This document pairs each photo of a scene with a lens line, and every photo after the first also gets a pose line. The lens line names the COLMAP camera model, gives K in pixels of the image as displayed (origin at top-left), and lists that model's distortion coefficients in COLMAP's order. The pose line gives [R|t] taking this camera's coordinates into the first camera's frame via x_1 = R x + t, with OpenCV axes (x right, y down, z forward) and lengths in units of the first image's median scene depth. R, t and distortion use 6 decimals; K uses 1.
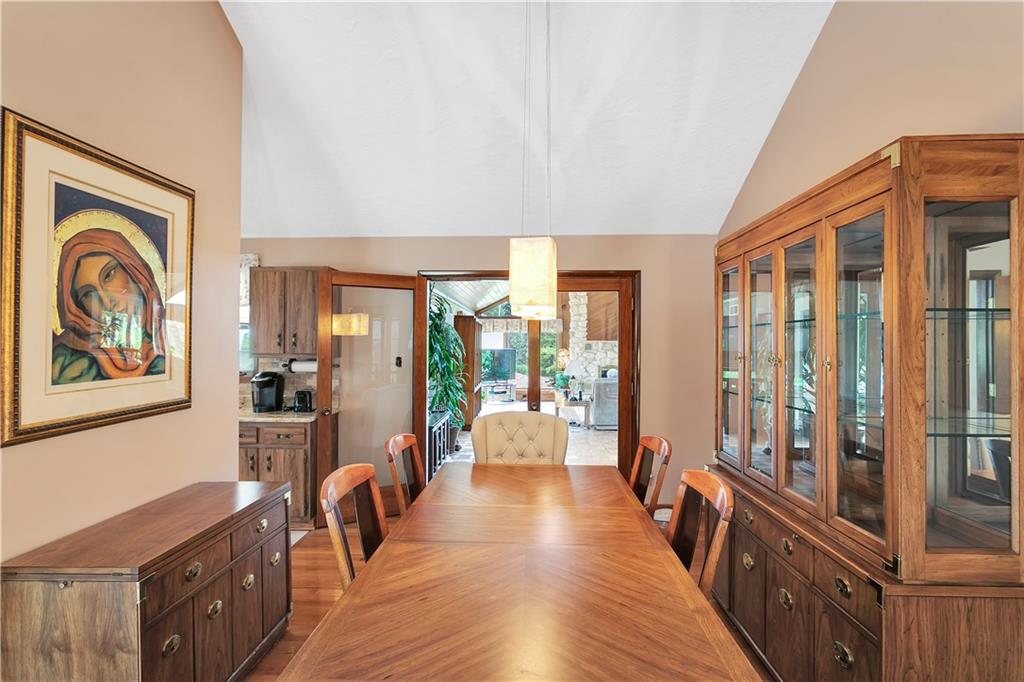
lens RADIAL K [[488.4, 0, 512.6], [0, 488.4, 339.5], [0, 0, 1]] dist [0.000783, -0.000344]
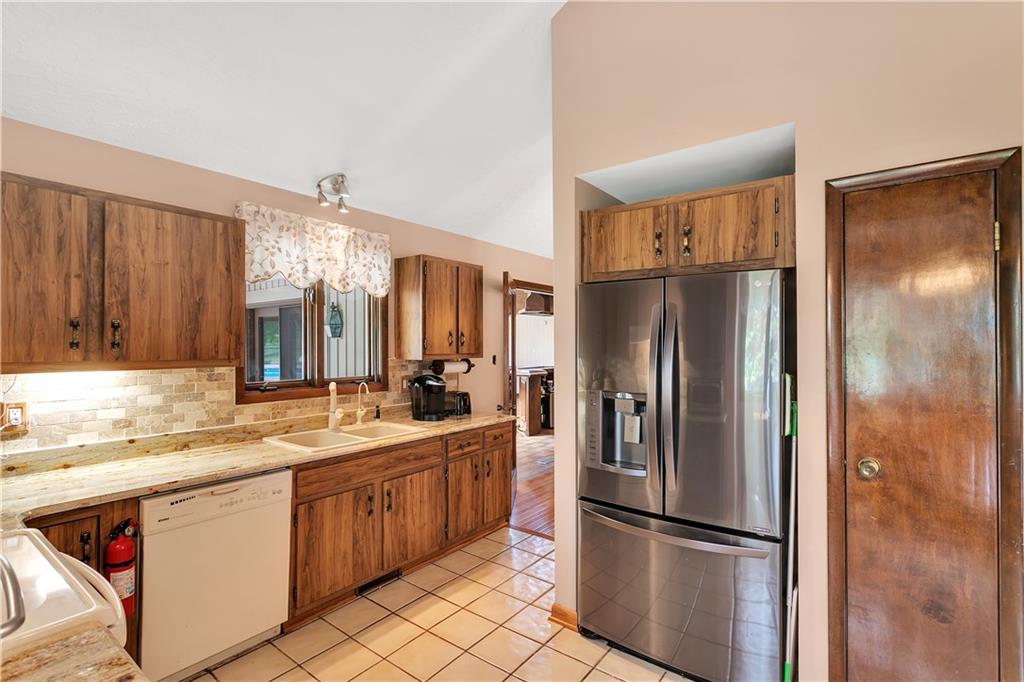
lens RADIAL K [[488.4, 0, 510.5], [0, 488.4, 339.1], [0, 0, 1]] dist [0.000783, -0.000344]
pose [[0.582779, -0.002404, 0.812627, -1.158386], [0.007252, 0.999971, -0.002243, 0.003438], [-0.812598, 0.007200, 0.582779, 0.377665]]
